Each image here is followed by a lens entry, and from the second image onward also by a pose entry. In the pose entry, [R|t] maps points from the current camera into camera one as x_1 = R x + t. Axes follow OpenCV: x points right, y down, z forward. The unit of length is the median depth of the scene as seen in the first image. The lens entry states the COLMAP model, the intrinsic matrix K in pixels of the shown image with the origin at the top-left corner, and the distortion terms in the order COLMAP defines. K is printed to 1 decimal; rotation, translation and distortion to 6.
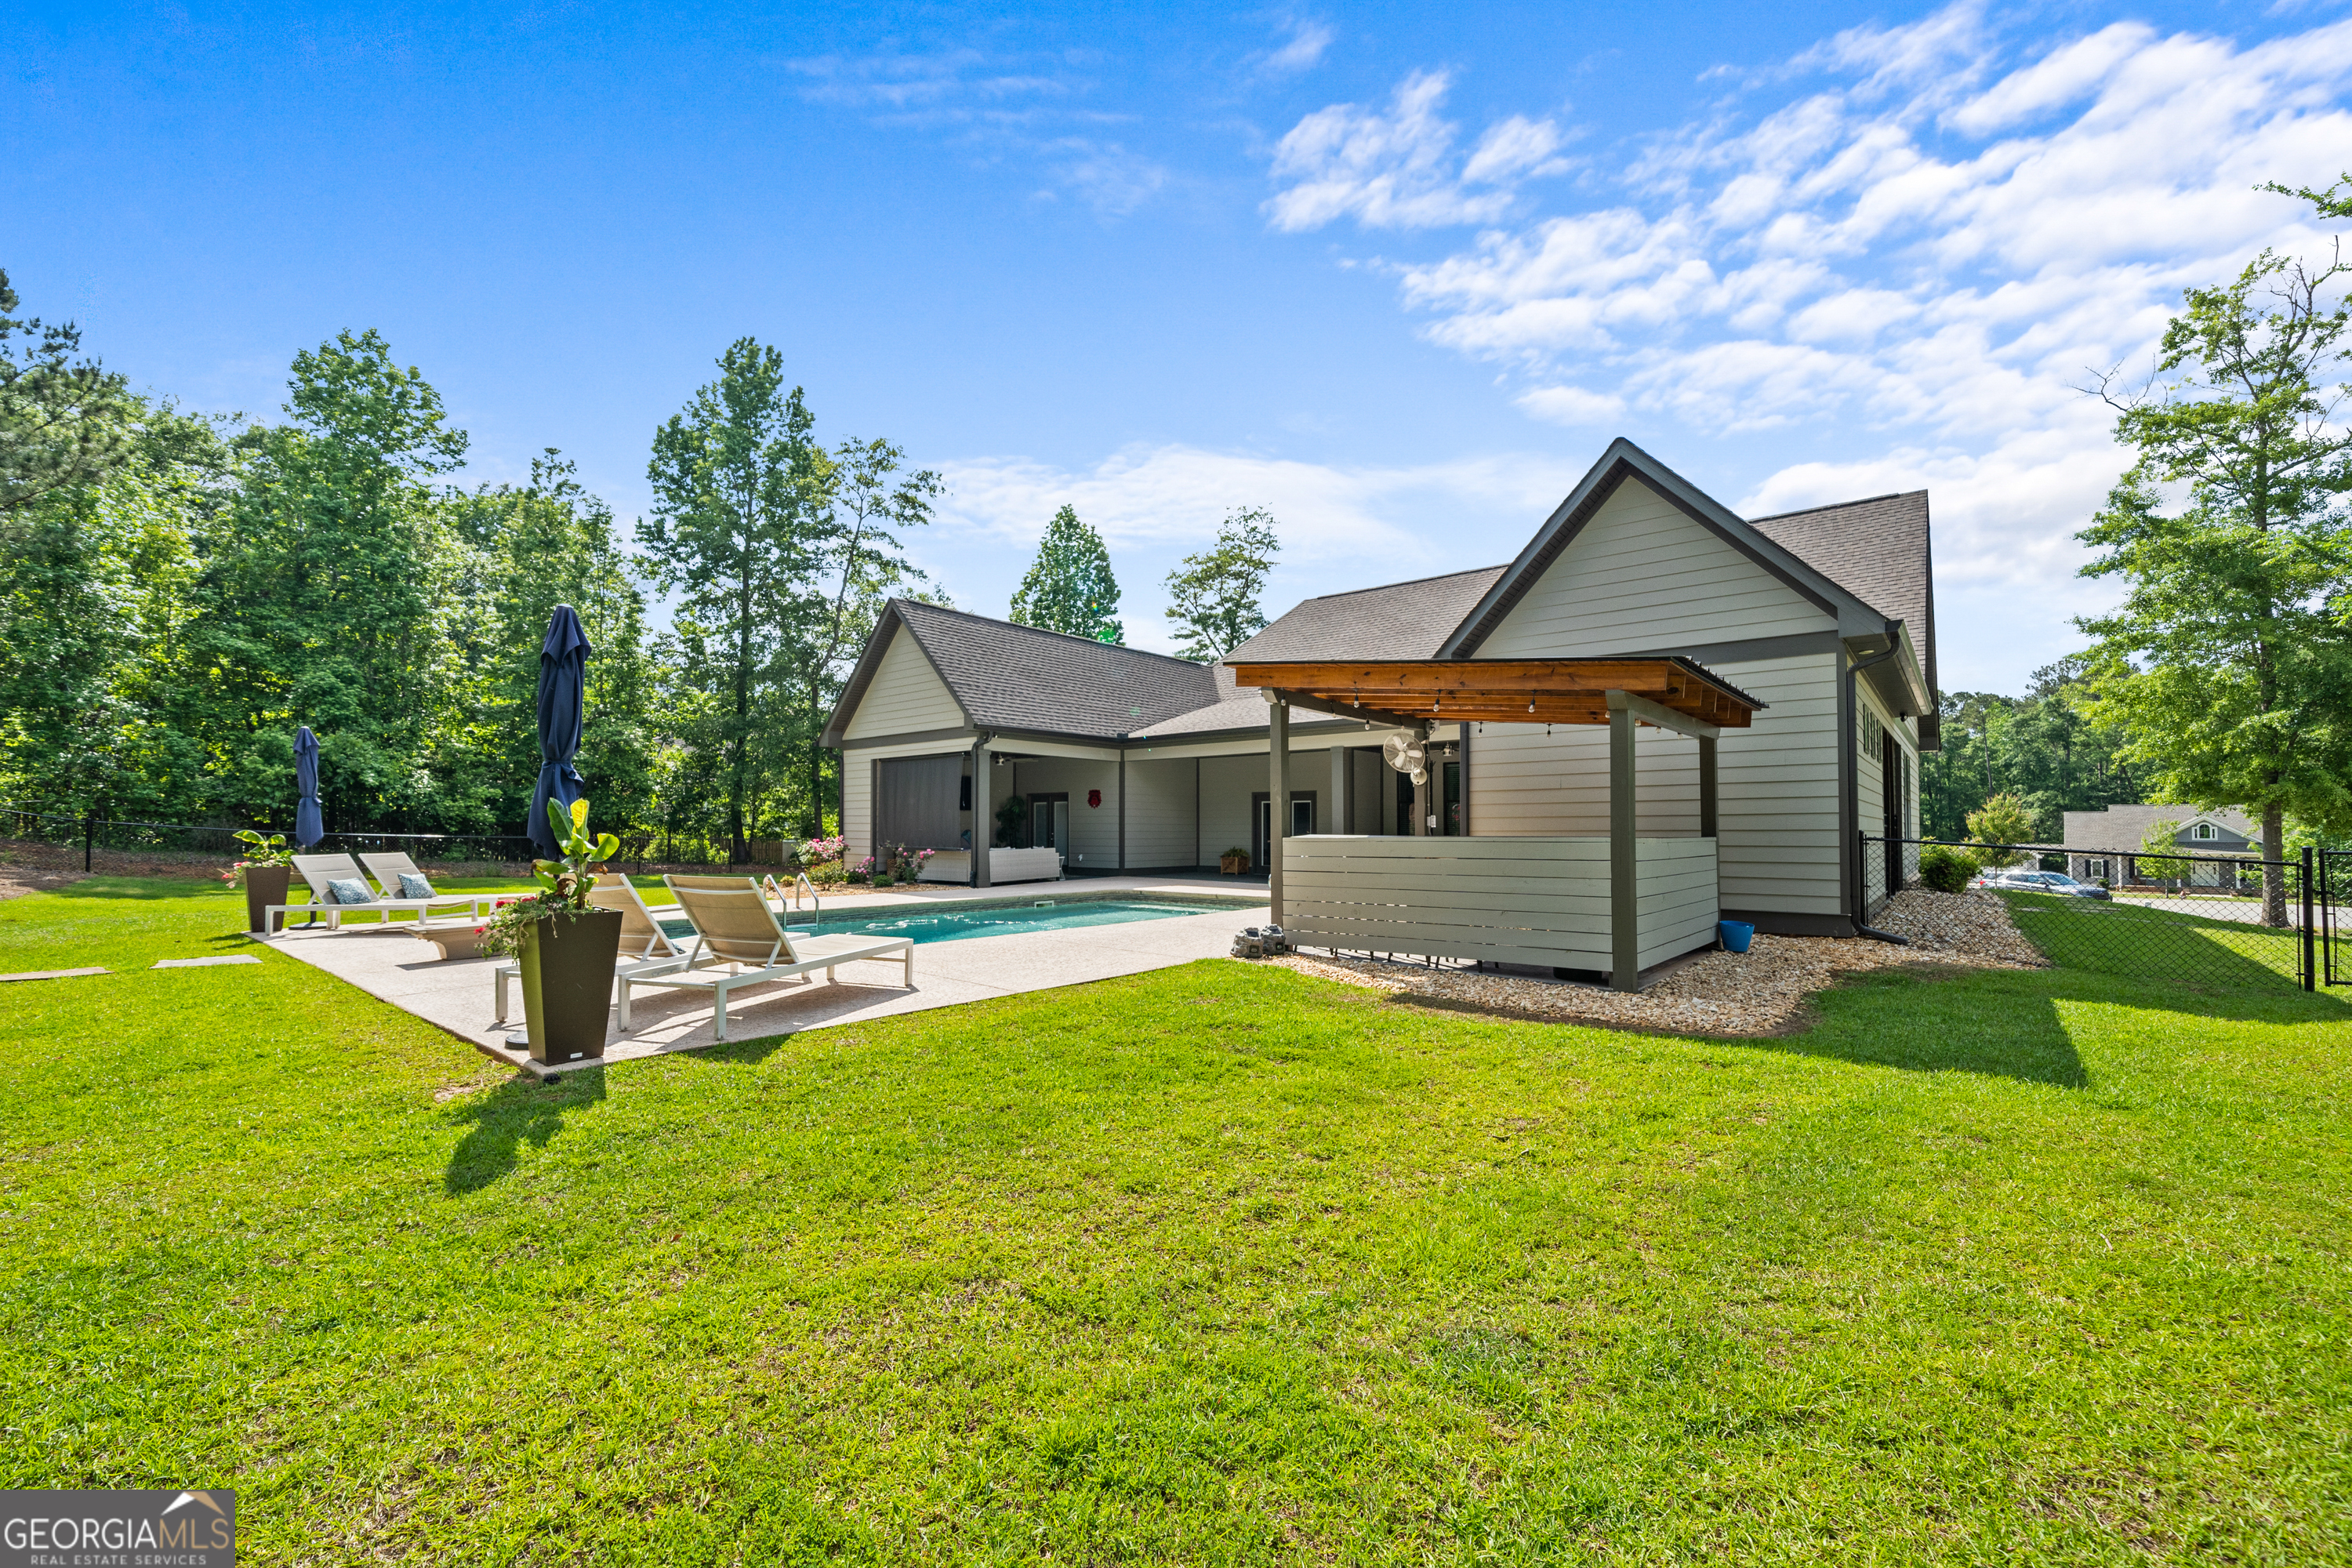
lens RADIAL K [[963.4, 0, 1174.1], [0, 963.4, 803.8], [0, 0, 1]] dist [-0.000980, -0.000044]
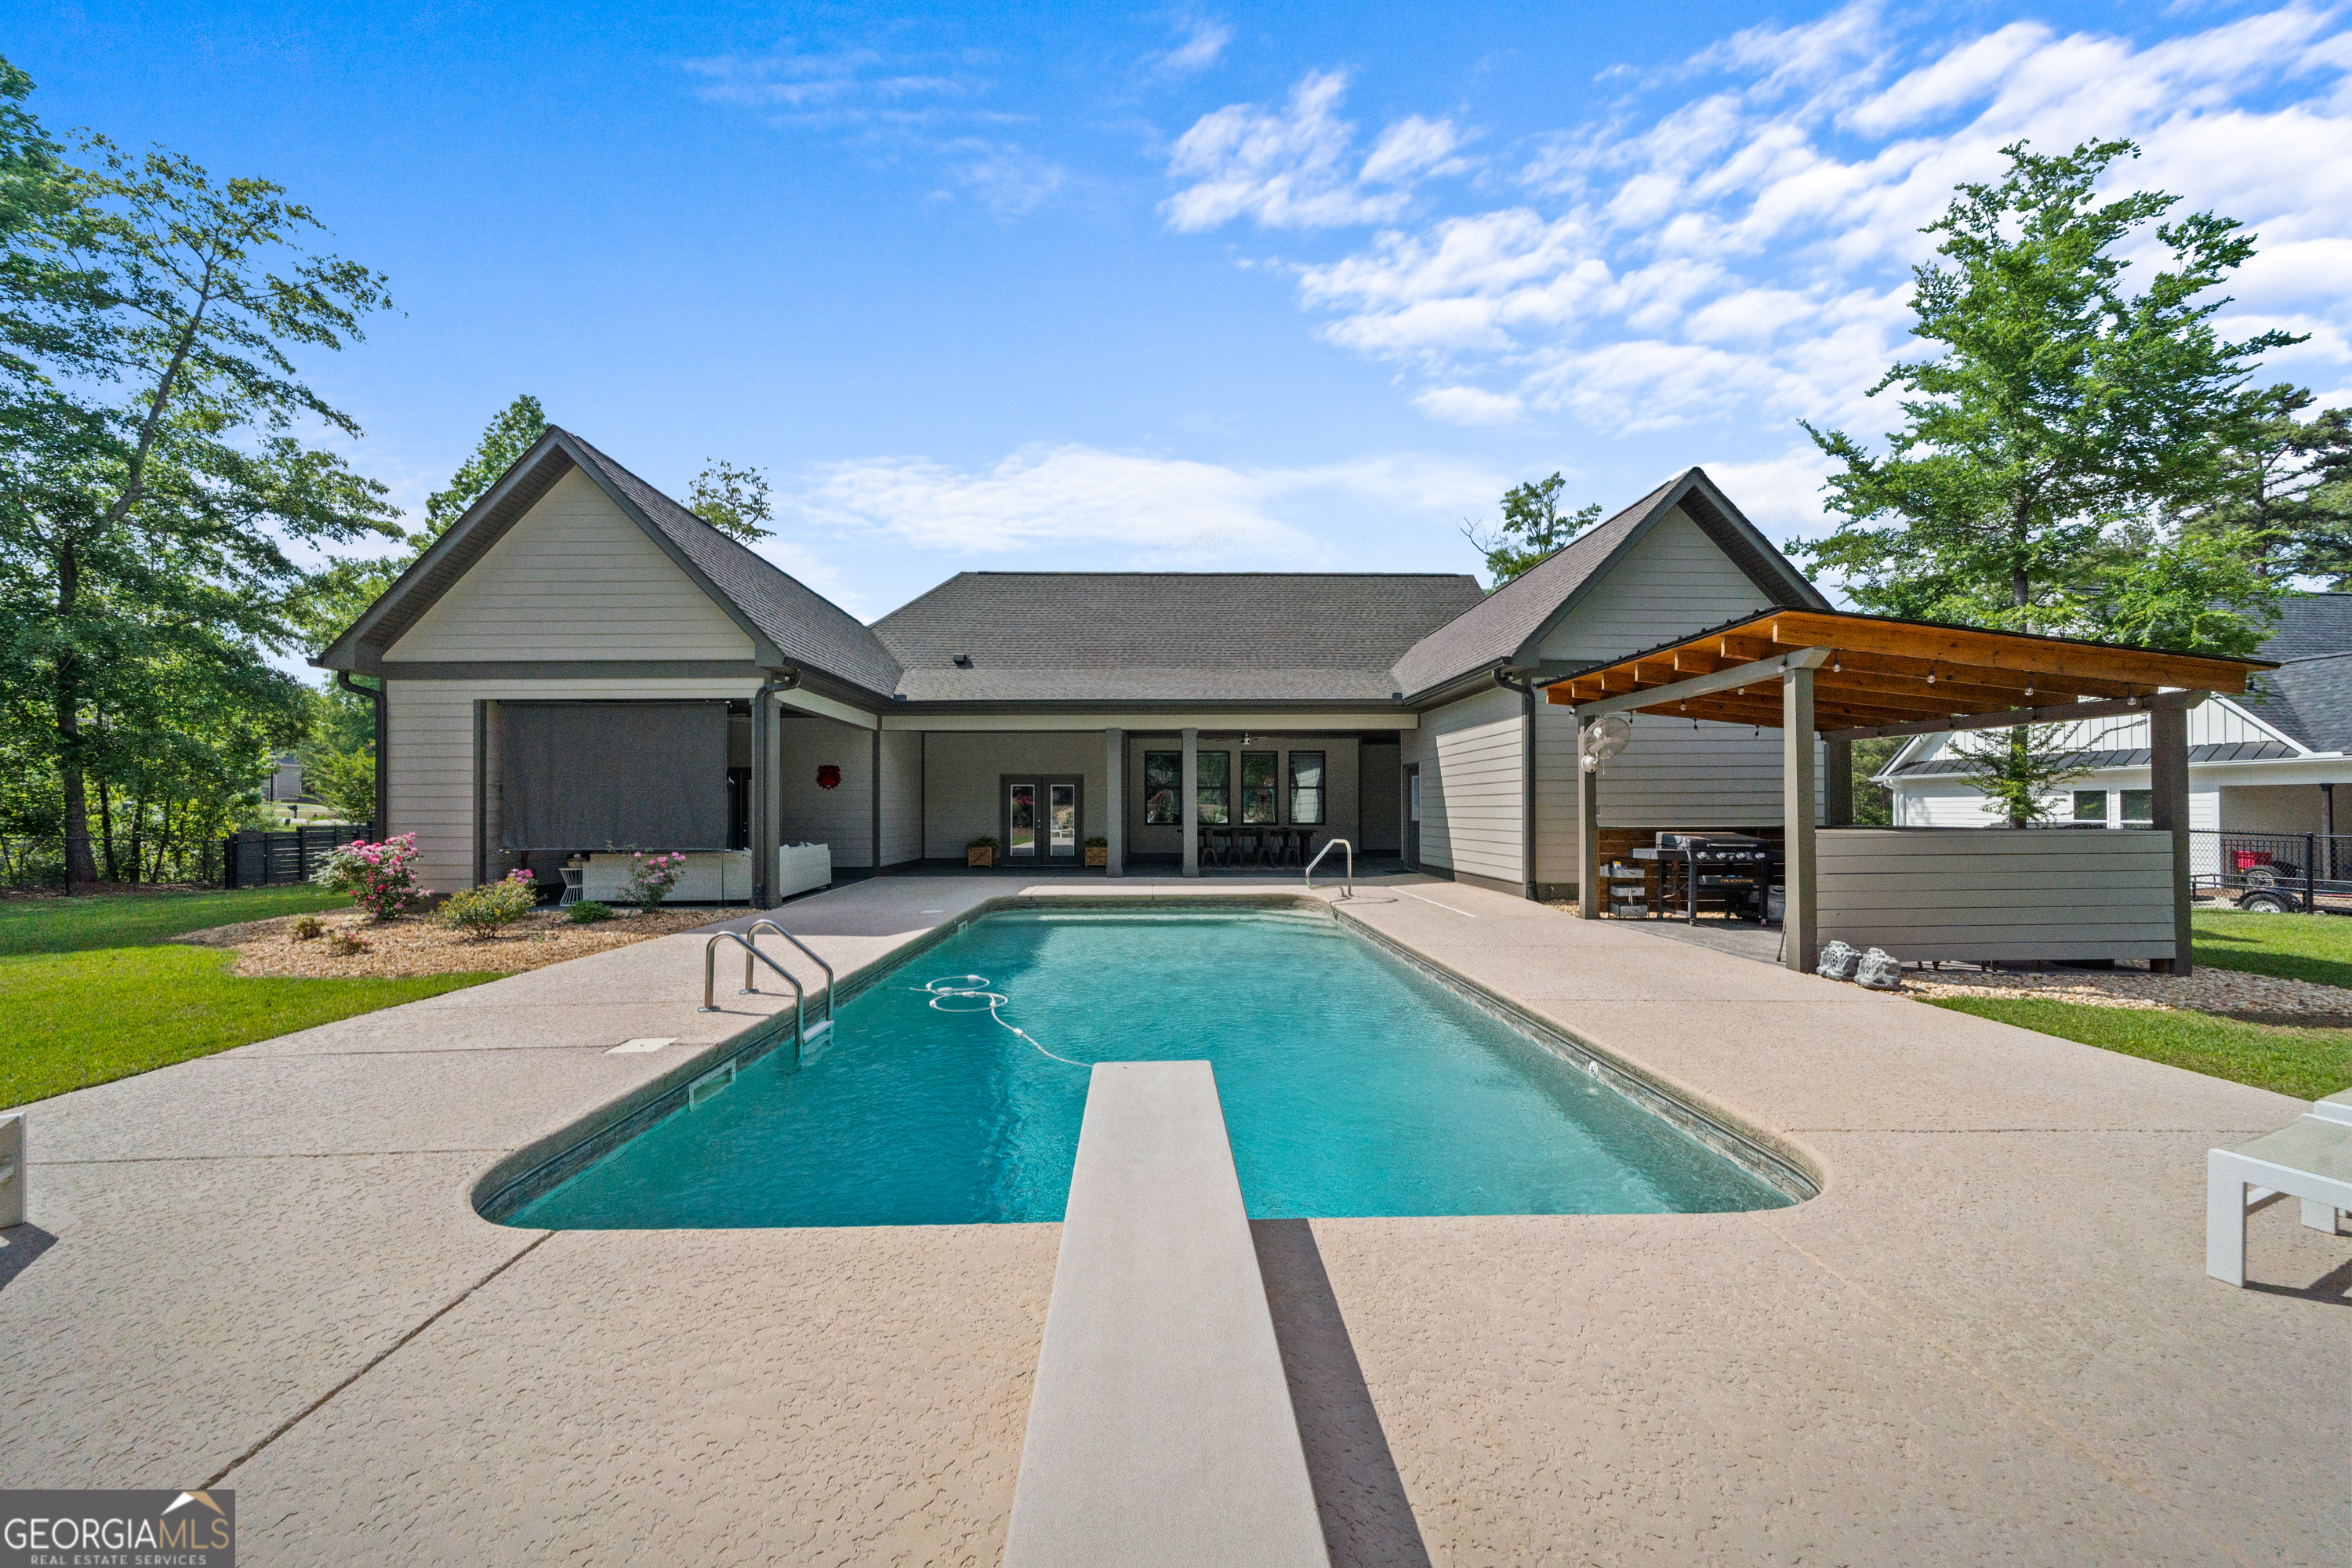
lens RADIAL K [[807.8, 0, 1171.8], [0, 807.8, 800.2], [0, 0, 1]] dist [-0.006257, -0.000084]
pose [[0.750996, 0.005541, 0.660284, -0.238166], [-0.014726, 0.999857, 0.008358, 0.002768], [-0.660143, -0.016000, 0.750970, 0.272025]]
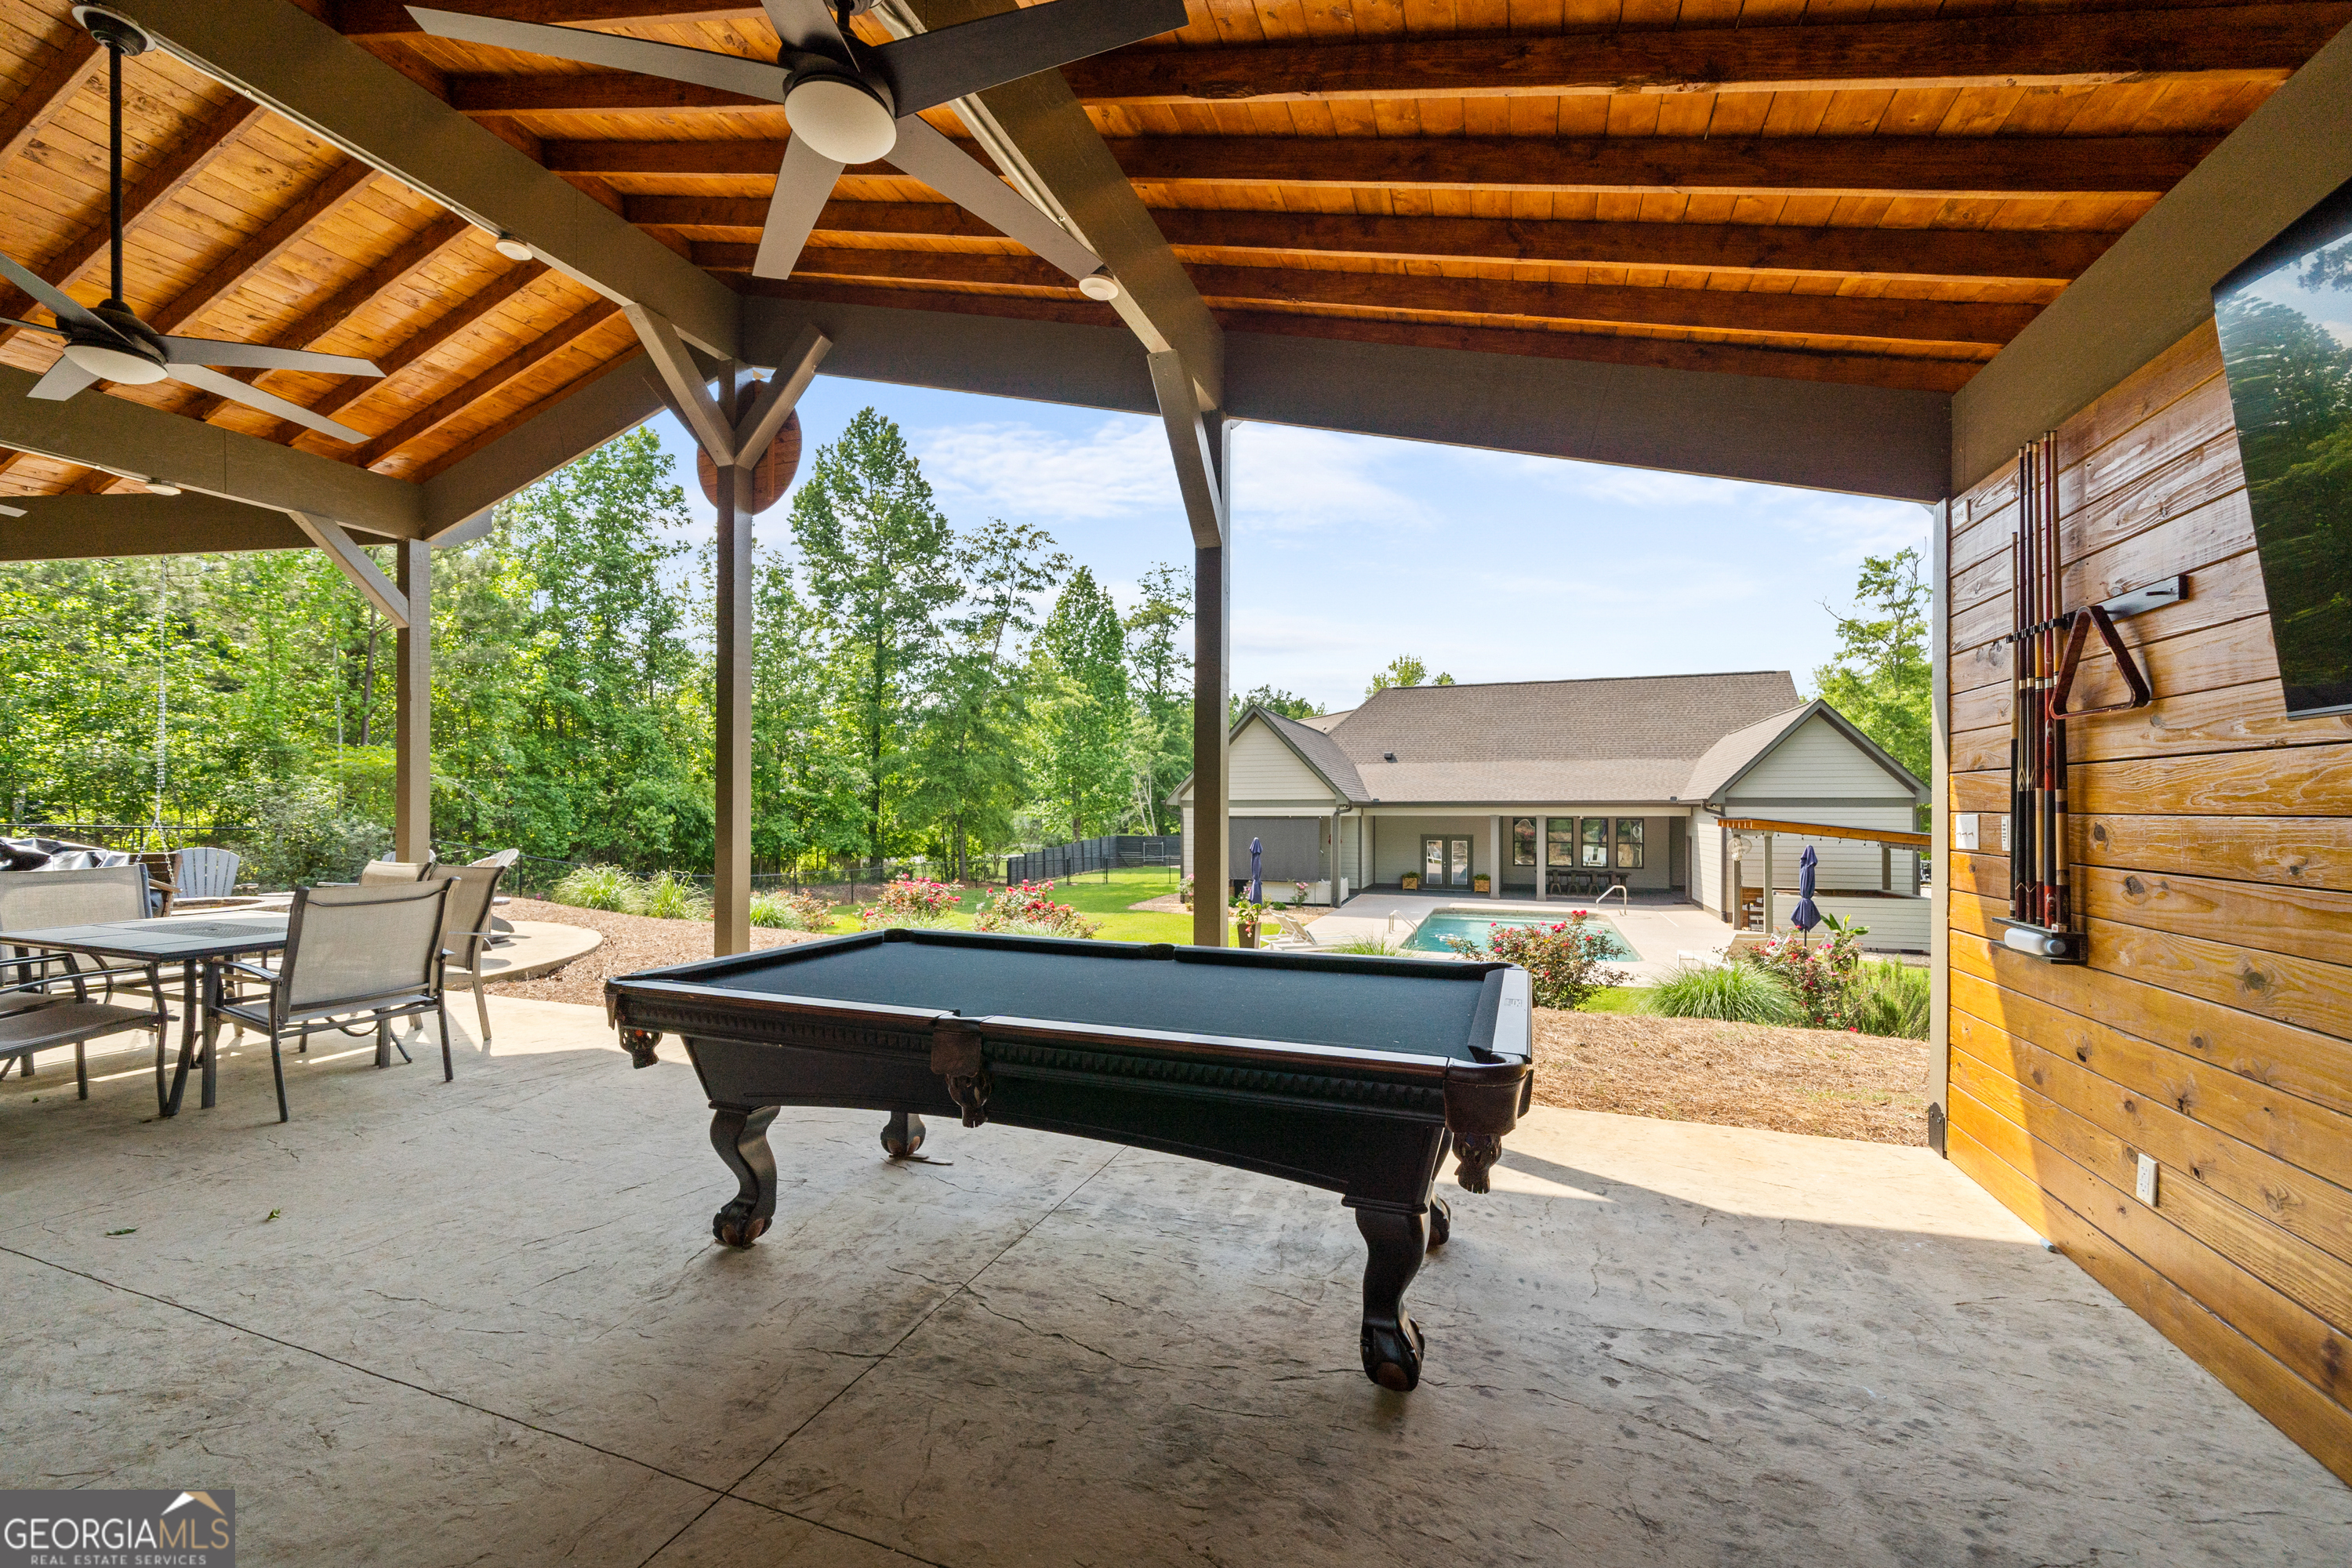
lens RADIAL K [[927.9, 0, 1169.3], [0, 927.9, 807.1], [0, 0, 1]] dist [-0.004031, -0.000014]
pose [[0.943445, 0.004477, 0.331500, -0.617881], [-0.012241, 0.999697, 0.021337, -0.064809], [-0.331304, -0.024188, 0.943214, -0.178747]]
